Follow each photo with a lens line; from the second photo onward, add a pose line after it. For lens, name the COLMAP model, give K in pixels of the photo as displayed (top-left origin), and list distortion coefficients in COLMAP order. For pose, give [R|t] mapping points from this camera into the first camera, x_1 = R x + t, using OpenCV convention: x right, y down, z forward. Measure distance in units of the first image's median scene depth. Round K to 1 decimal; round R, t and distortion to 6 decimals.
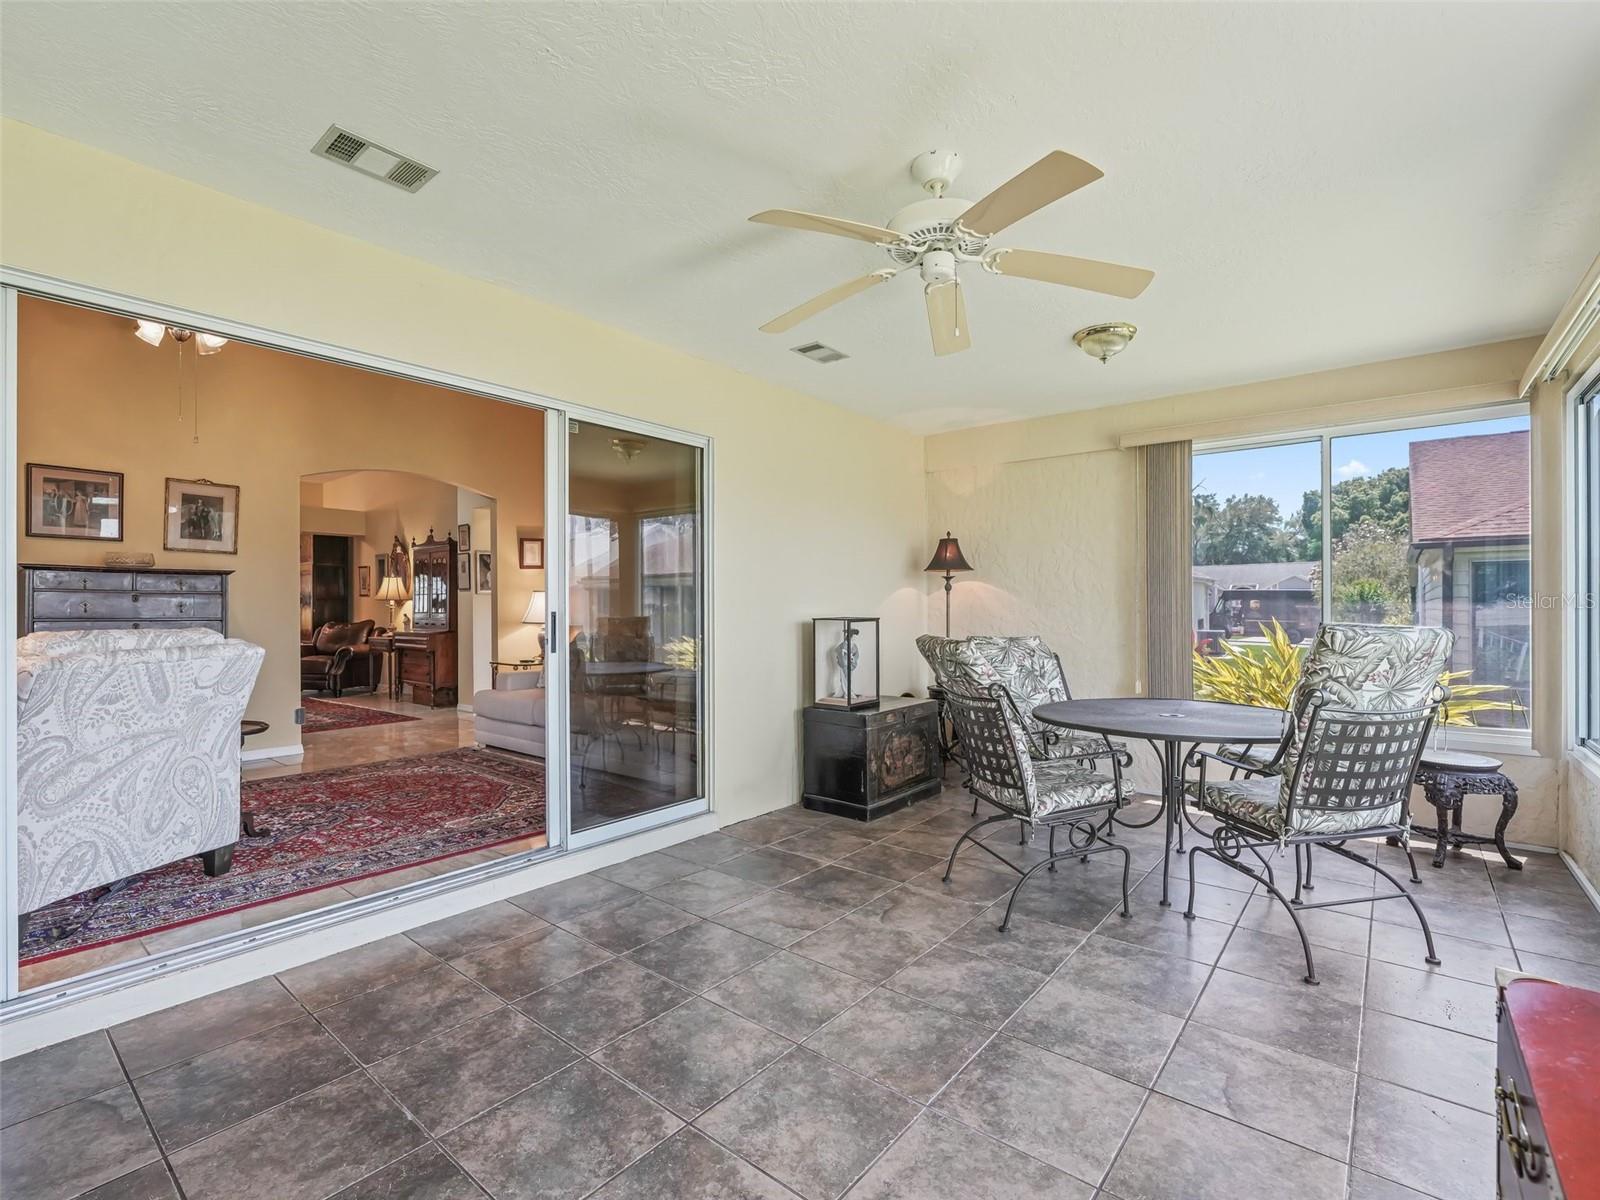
lens RADIAL K [[749.7, 0, 786.6], [0, 749.7, 605.1], [0, 0, 1]] dist [-0.001656, -0.000062]
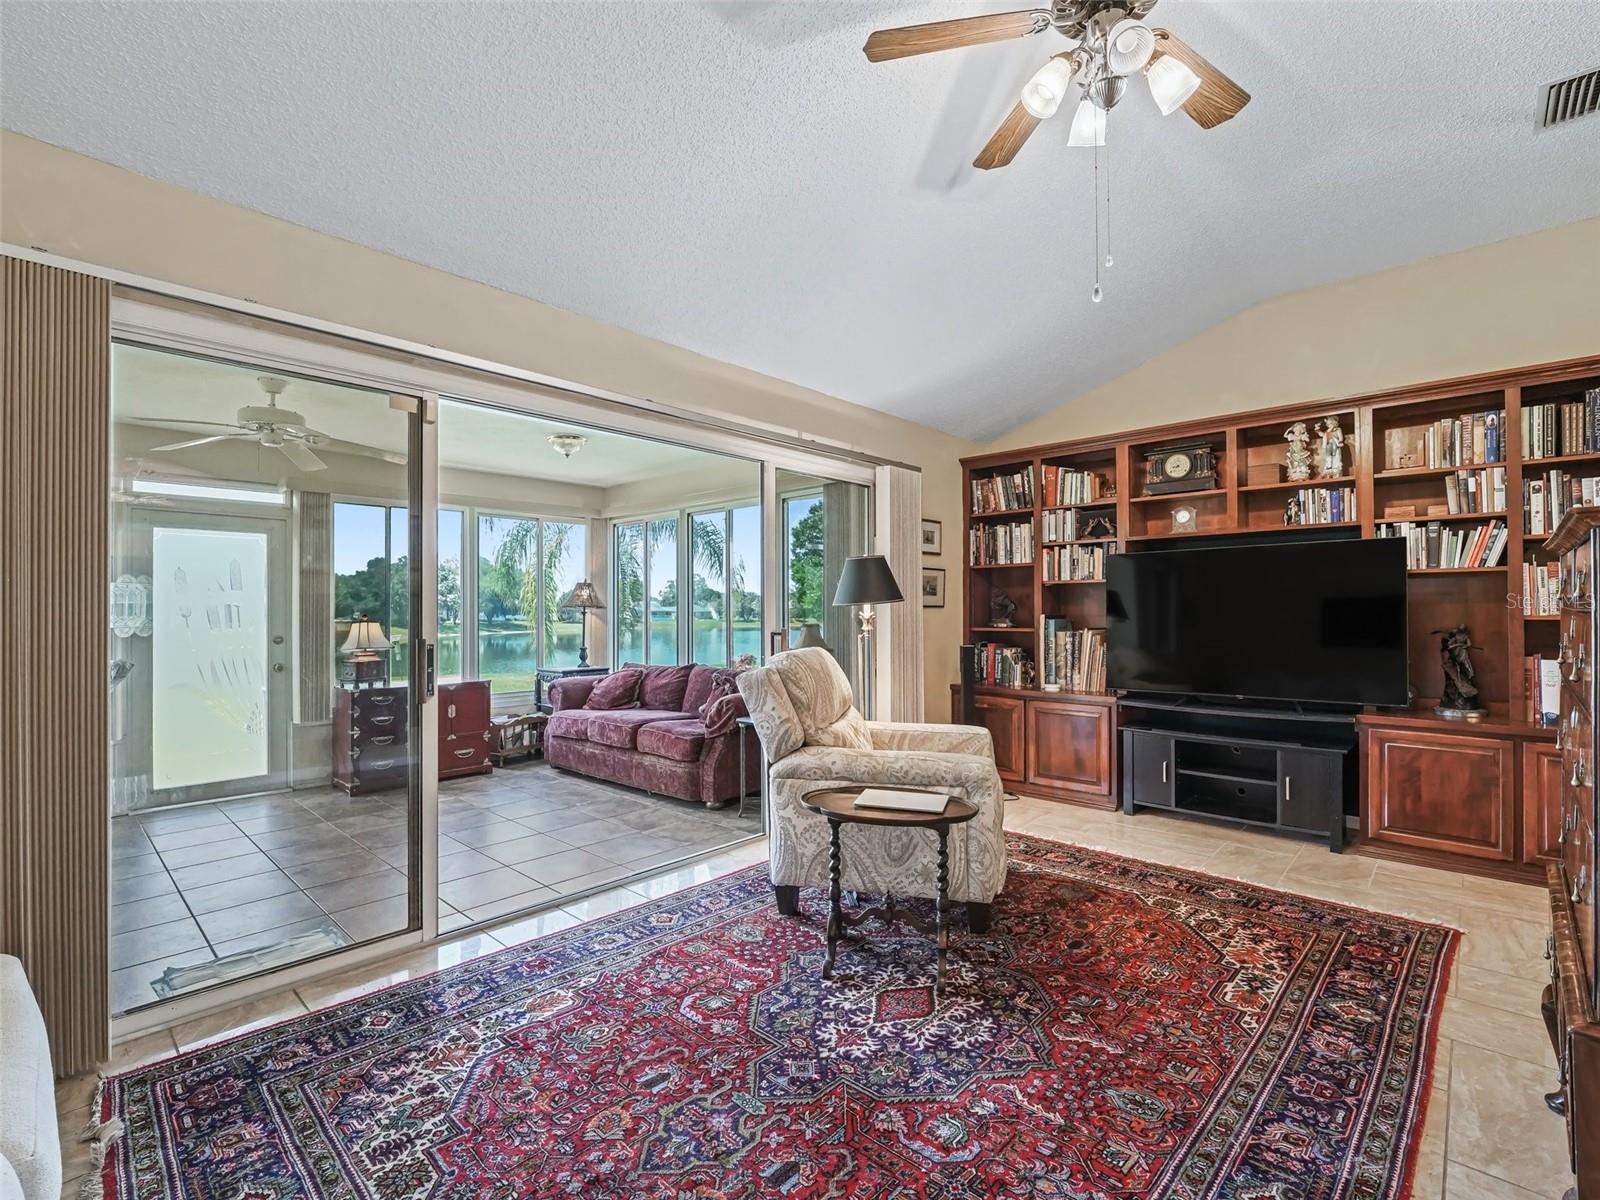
lens RADIAL K [[735.5, 0, 782.4], [0, 735.5, 609.4], [0, 0, 1]] dist [-0.012269, 0.000286]
pose [[-0.998157, 0.006531, 0.060340, -0.621005], [0.006332, 0.999974, -0.003486, -0.019702], [-0.060361, -0.003097, -0.998172, 1.484126]]
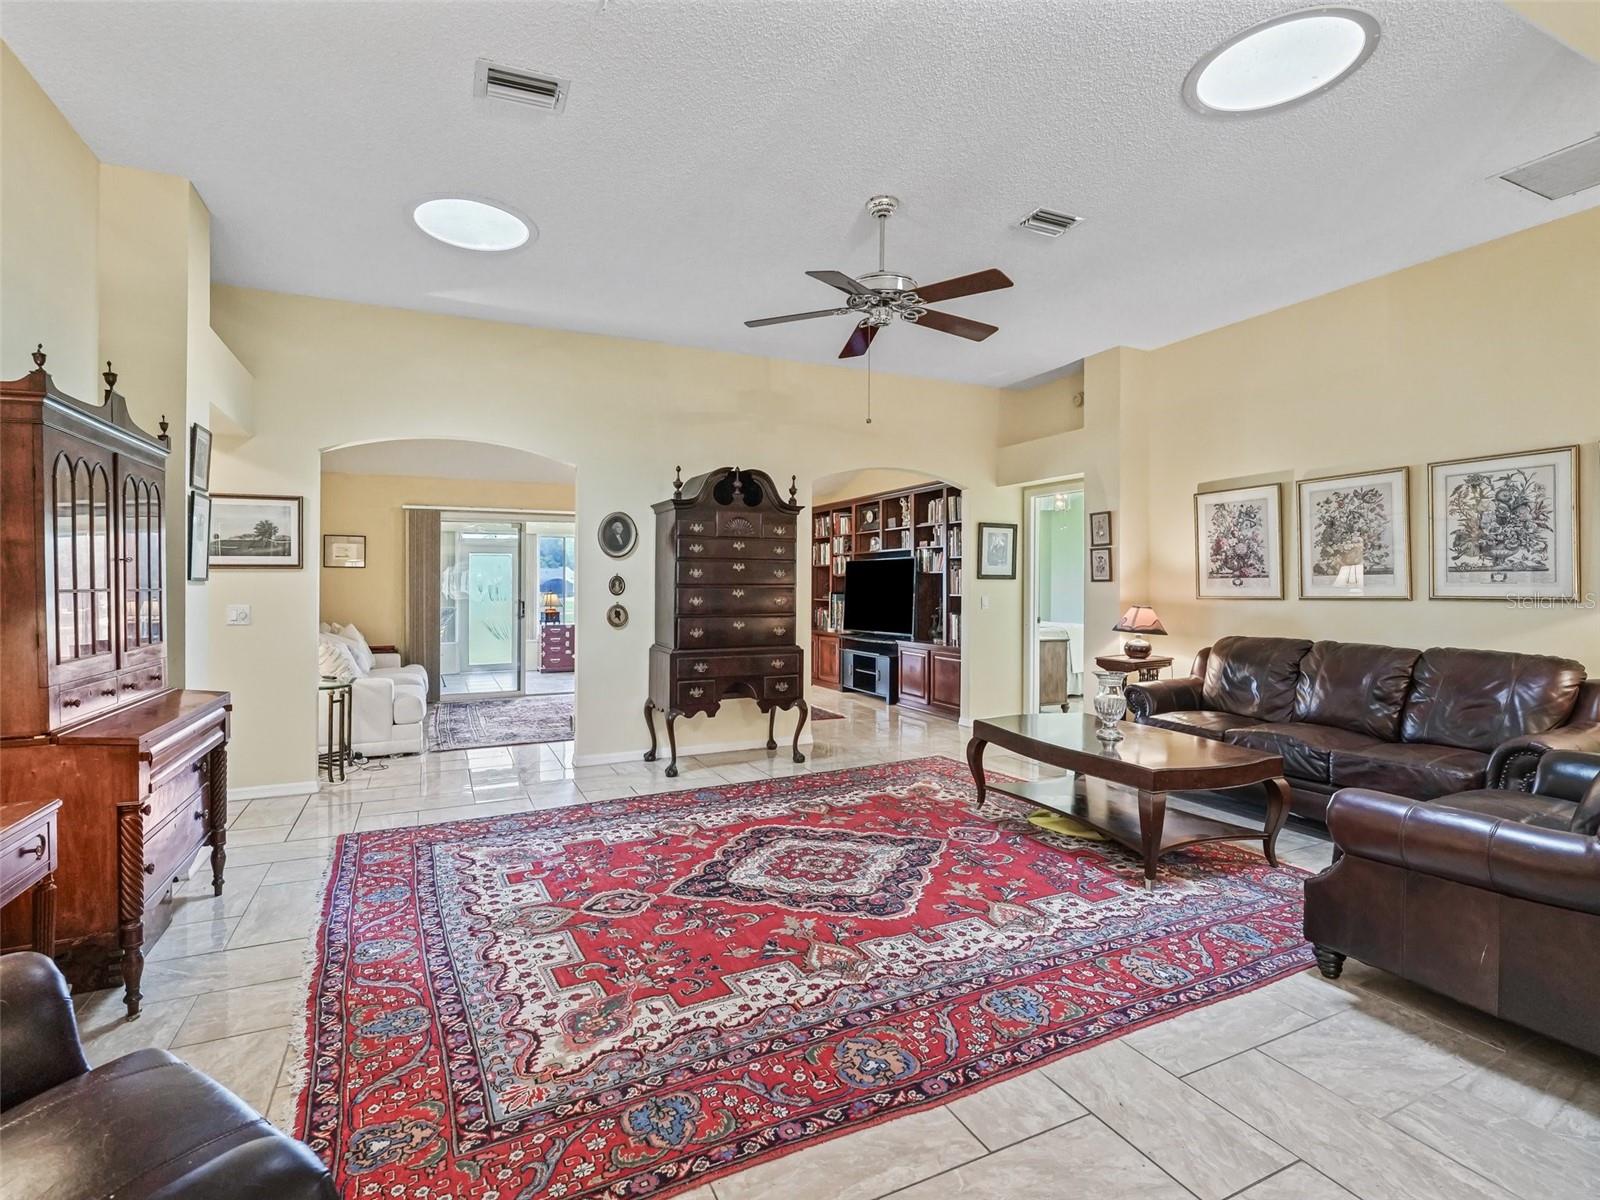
lens RADIAL K [[739.8, 0, 762.3], [0, 739.8, 580.8], [0, 0, 1]] dist [-0.003456, 0.000244]
pose [[-0.898139, 0.009388, 0.439611, -1.679855], [0.007121, 0.999951, -0.006806, -0.032242], [-0.439654, -0.002982, -0.898162, 2.334758]]
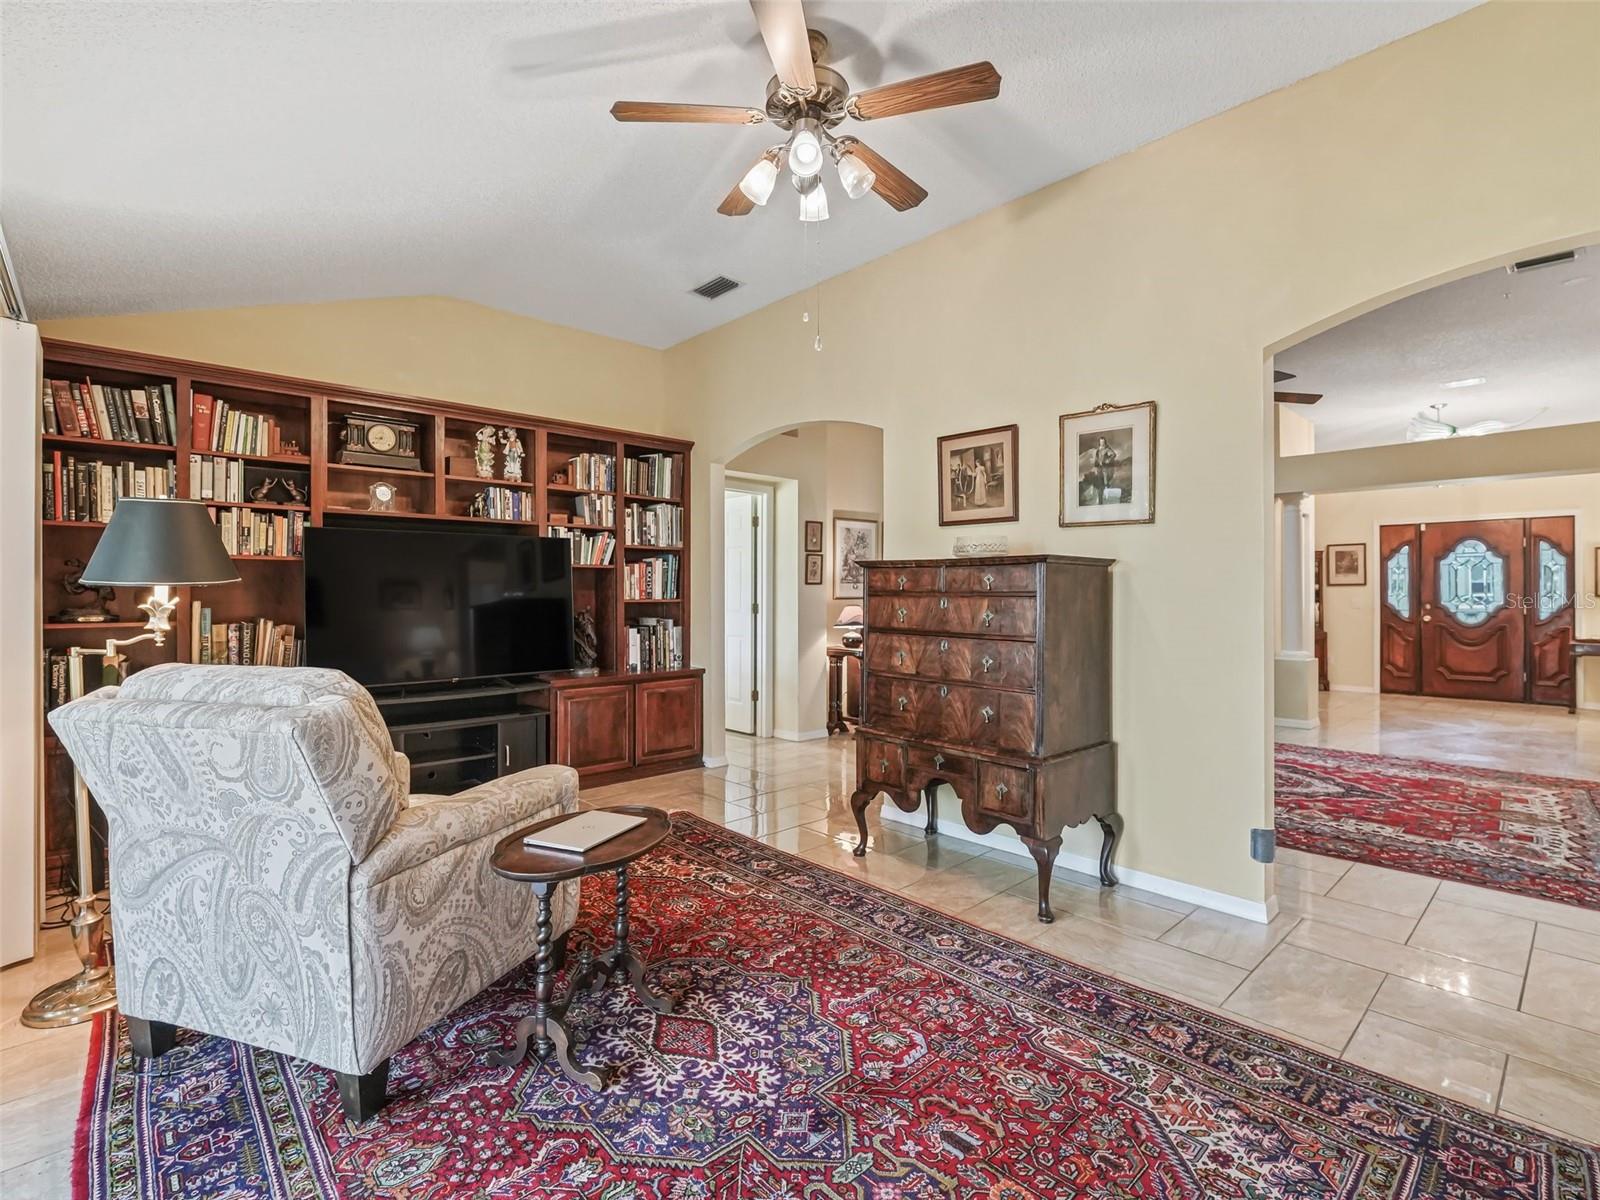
lens RADIAL K [[770.3, 0, 807.8], [0, 770.3, 593.3], [0, 0, 1]] dist [-0.003656, -0.000670]
pose [[-0.111454, 0.003390, -0.993764, -0.172764], [0.002180, 0.999993, 0.003167, -0.023263], [0.993767, -0.001813, -0.111460, 1.064441]]
